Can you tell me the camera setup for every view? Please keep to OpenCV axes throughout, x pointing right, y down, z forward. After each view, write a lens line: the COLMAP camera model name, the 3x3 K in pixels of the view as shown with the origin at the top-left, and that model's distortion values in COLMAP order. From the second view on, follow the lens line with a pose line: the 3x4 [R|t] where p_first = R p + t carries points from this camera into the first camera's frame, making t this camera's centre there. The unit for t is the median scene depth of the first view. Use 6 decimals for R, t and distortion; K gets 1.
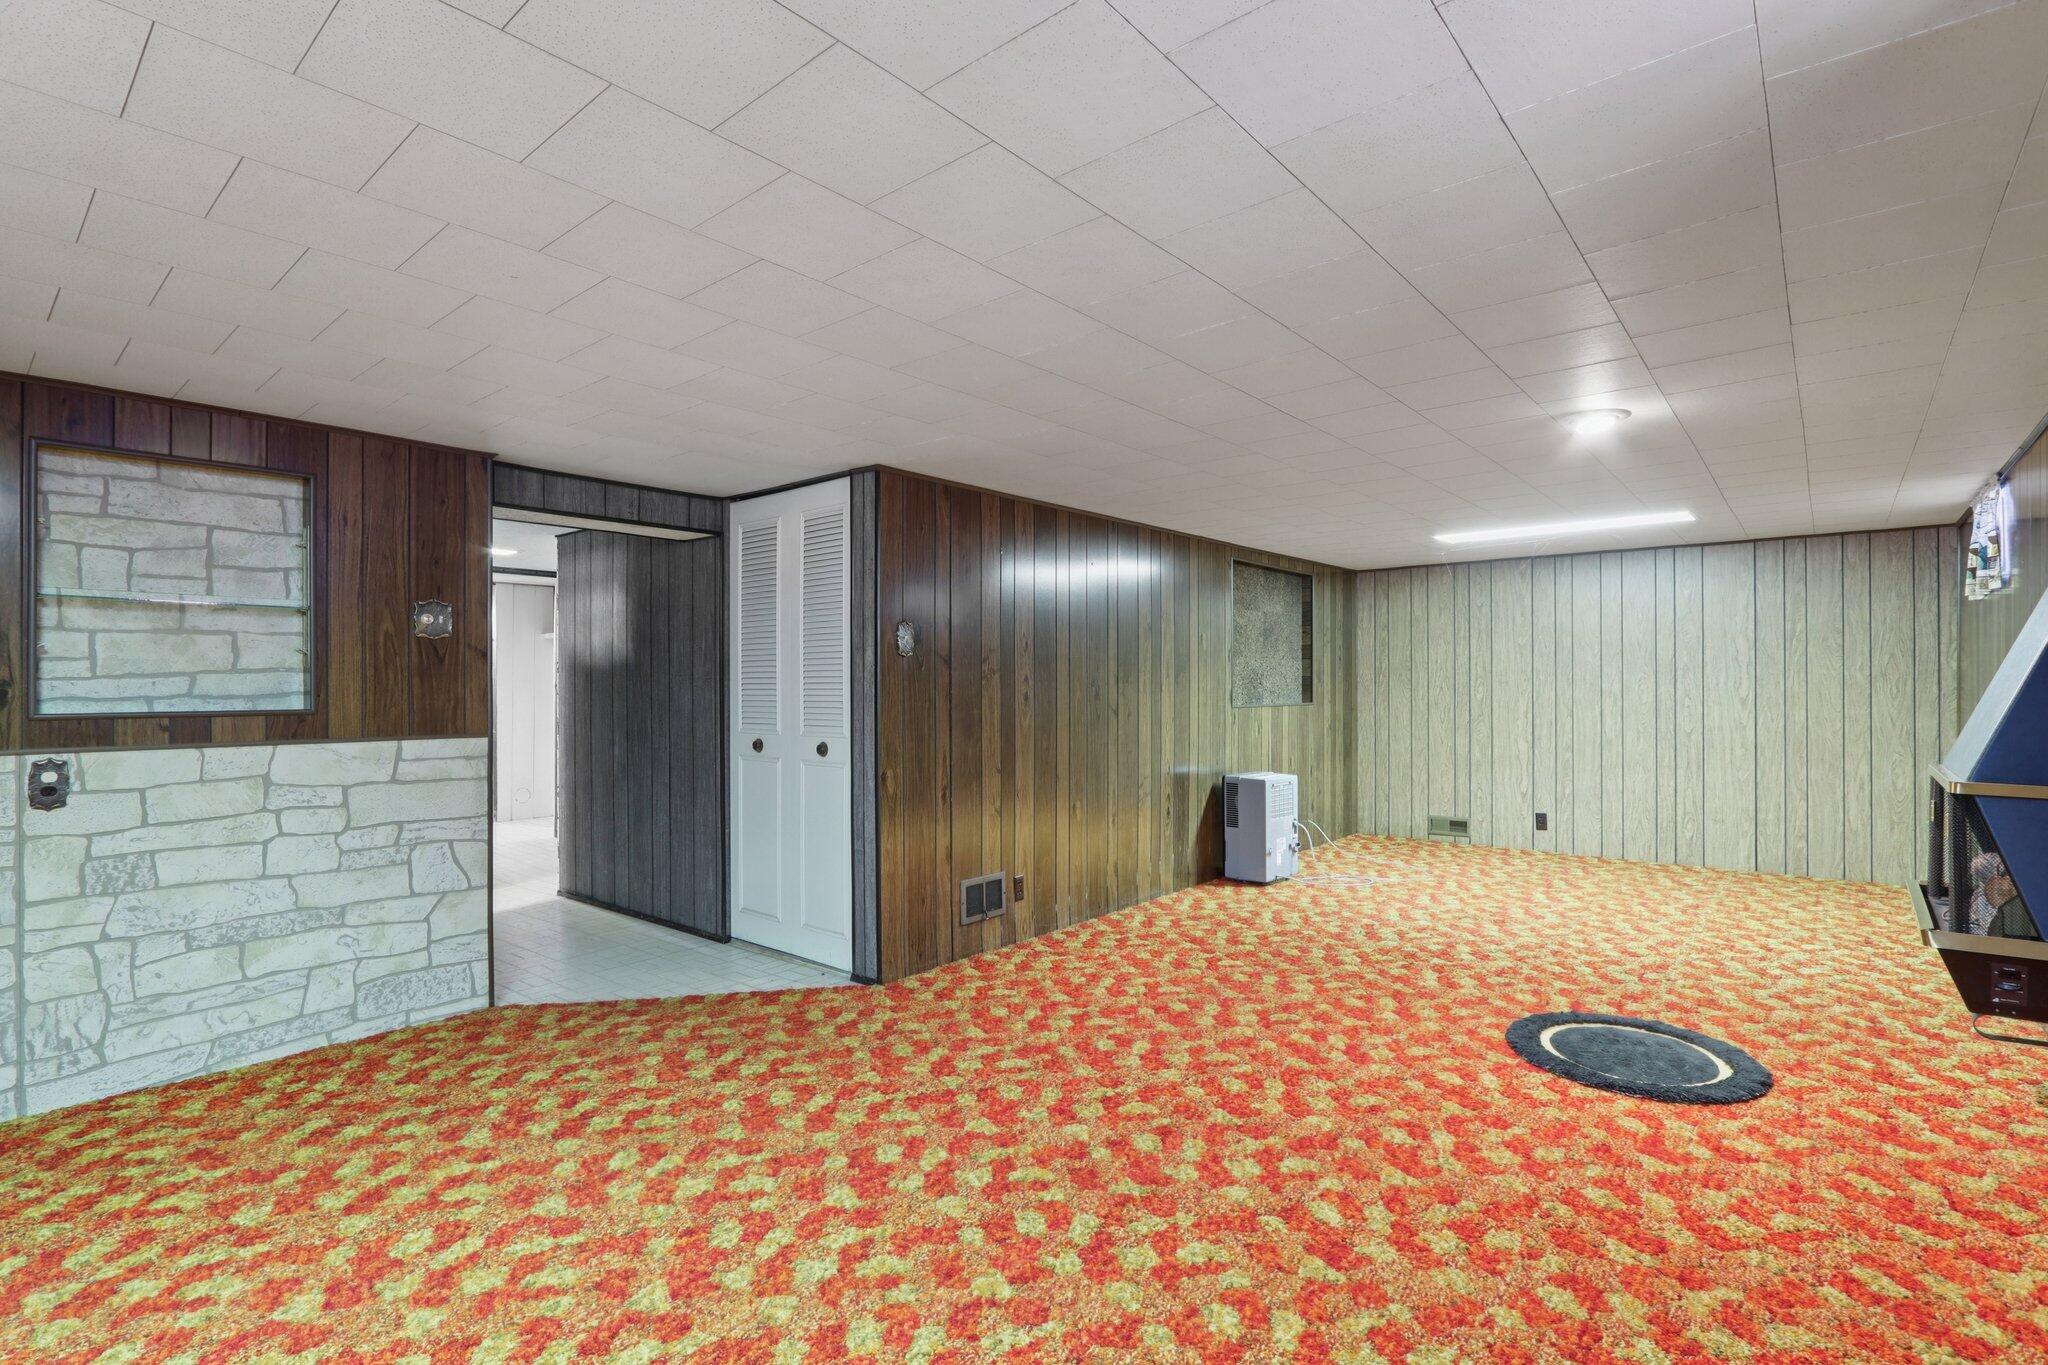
lens RADIAL K [[959.4, 0, 1009.6], [0, 959.4, 695.6], [0, 0, 1]] dist [-0.023086, 0.000136]
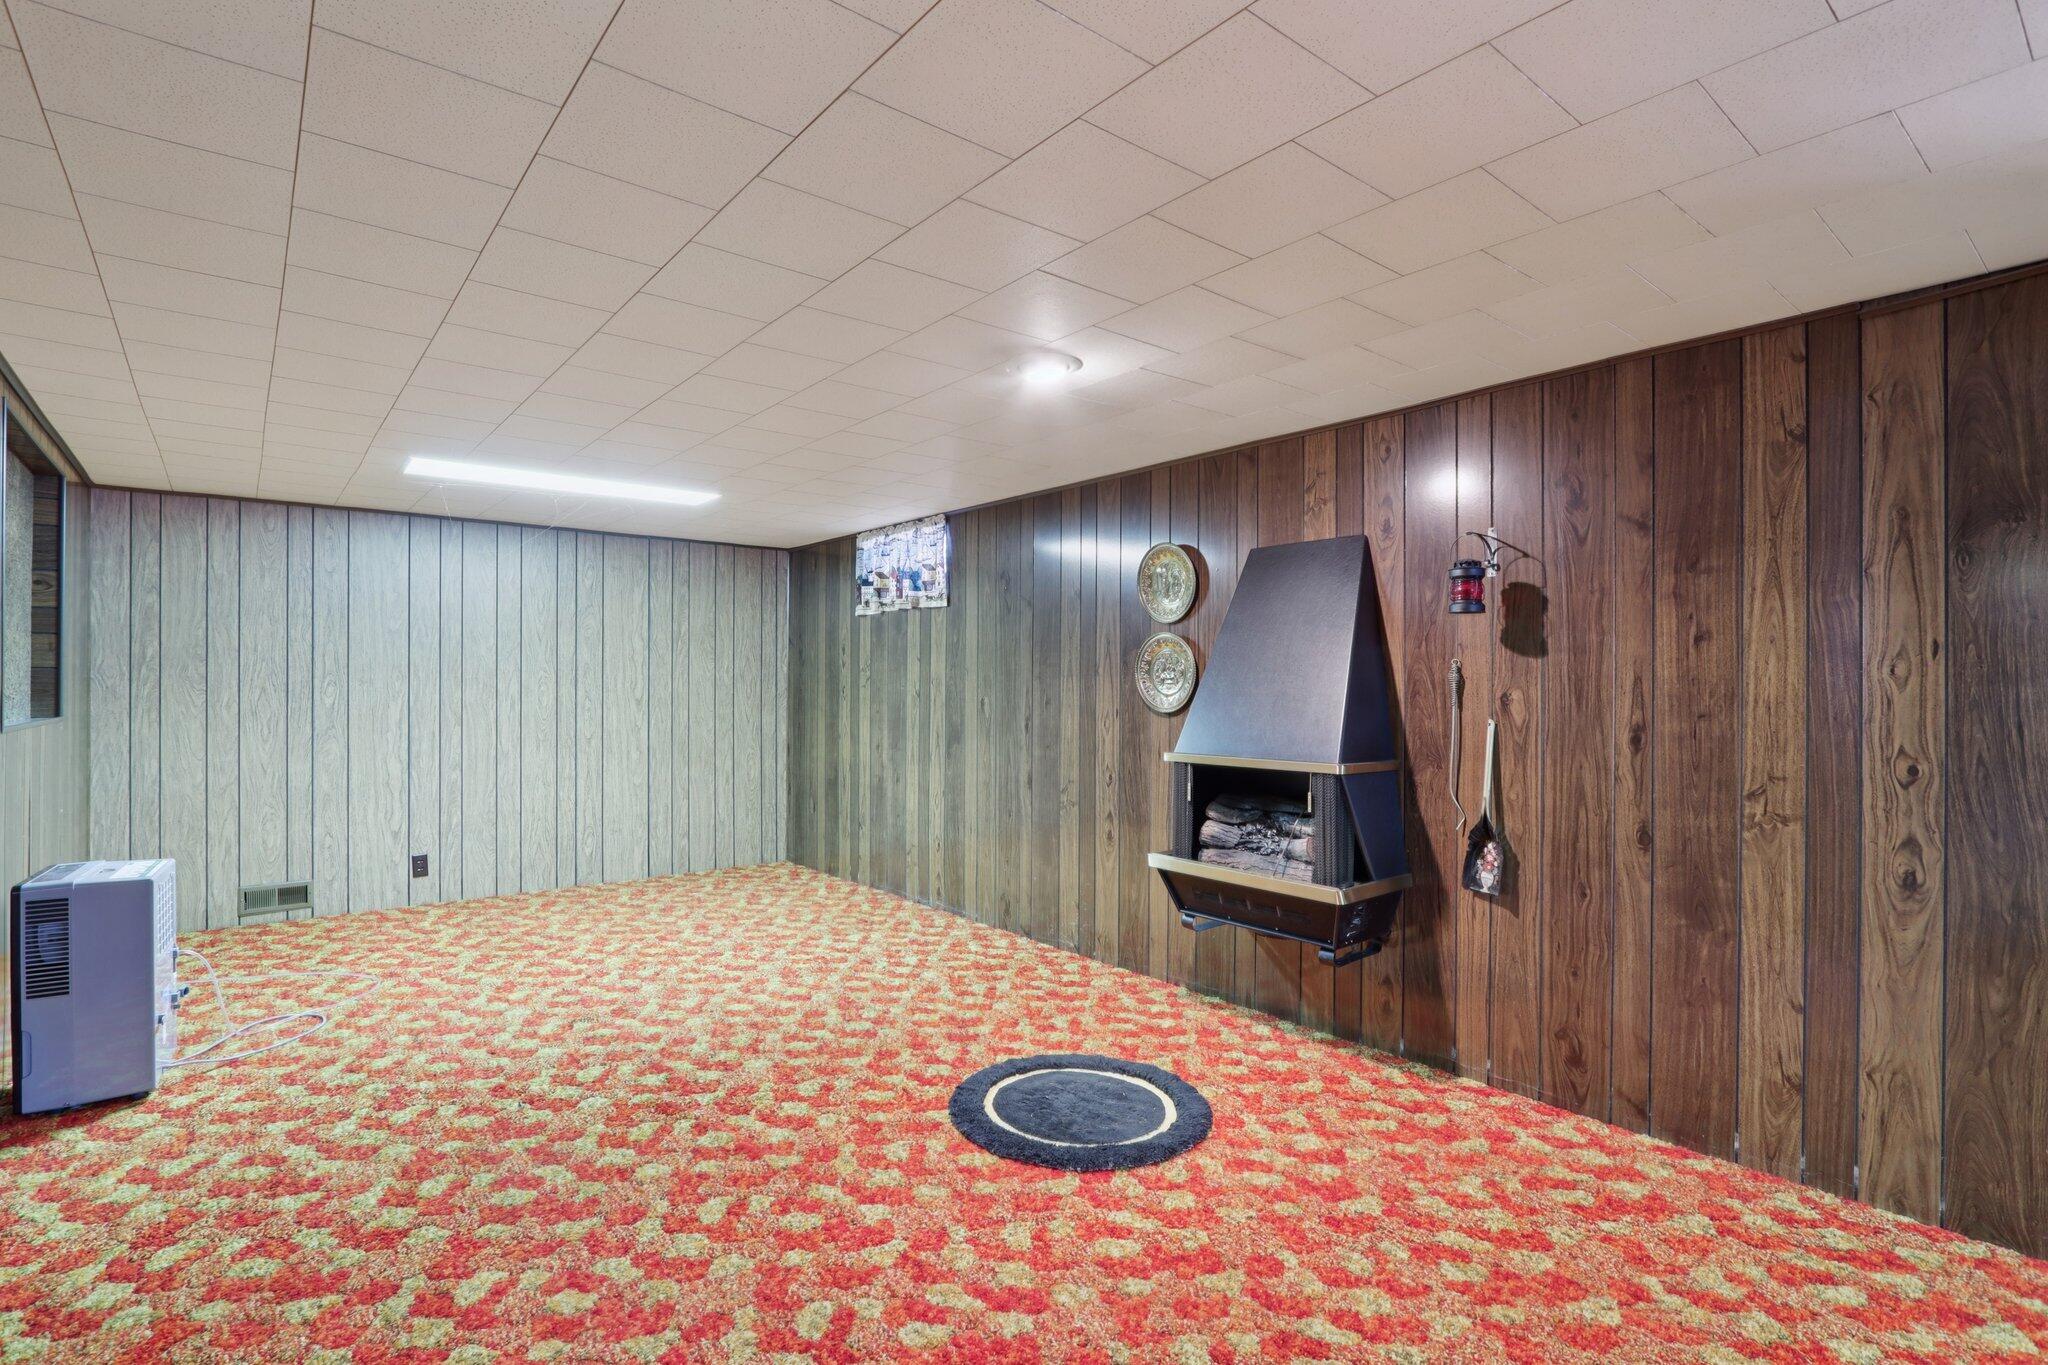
lens RADIAL K [[969.5, 0, 1009.2], [0, 969.5, 688.4], [0, 0, 1]] dist [-0.013390, 0.000026]
pose [[0.191165, 0.000078, 0.981558, -0.222298], [0.008735, 0.999960, -0.001780, -0.006305], [-0.981519, 0.008914, 0.191156, 0.845693]]
